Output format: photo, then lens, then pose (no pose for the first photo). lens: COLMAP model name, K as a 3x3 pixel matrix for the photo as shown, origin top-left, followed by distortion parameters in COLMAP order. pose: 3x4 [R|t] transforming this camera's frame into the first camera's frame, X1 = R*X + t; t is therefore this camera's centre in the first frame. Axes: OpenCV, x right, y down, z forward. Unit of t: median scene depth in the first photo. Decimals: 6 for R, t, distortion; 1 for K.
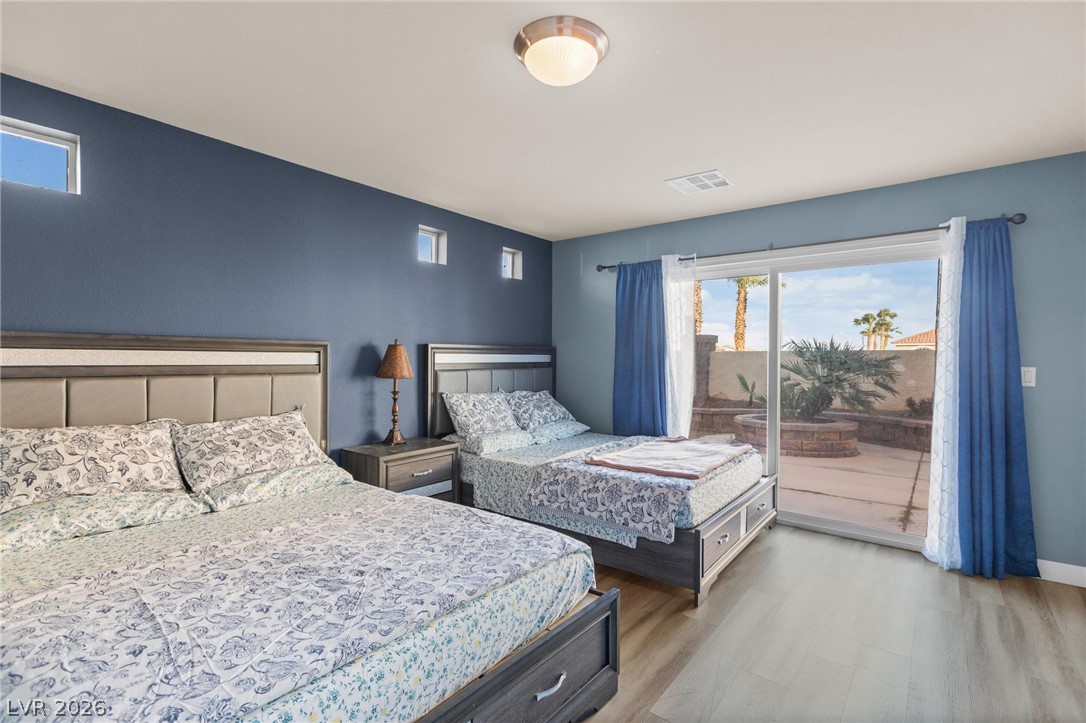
lens RADIAL K [[493.8, 0, 536.0], [0, 493.8, 359.8], [0, 0, 1]] dist [-0.002884, -0.000002]
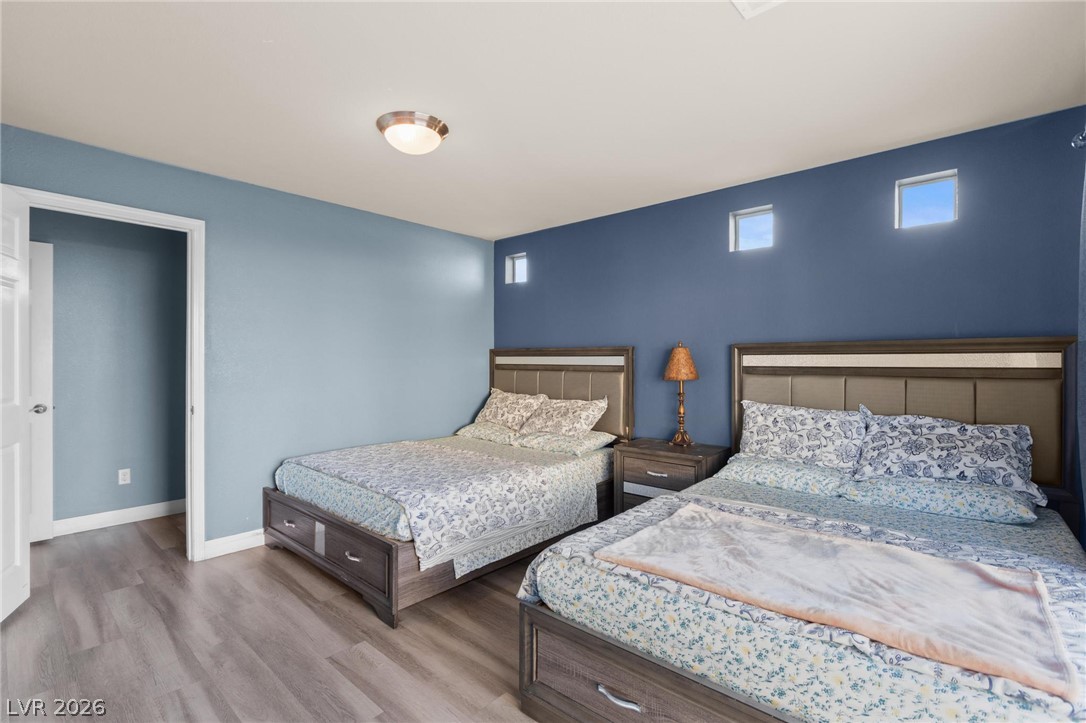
lens RADIAL K [[493.8, 0, 537.6], [0, 493.8, 359.2], [0, 0, 1]] dist [-0.002884, -0.000002]
pose [[-0.037572, -0.002184, -0.999292, 0.825253], [-0.002431, 0.999995, -0.002094, -0.003684], [0.999291, 0.002351, -0.037578, 0.825179]]
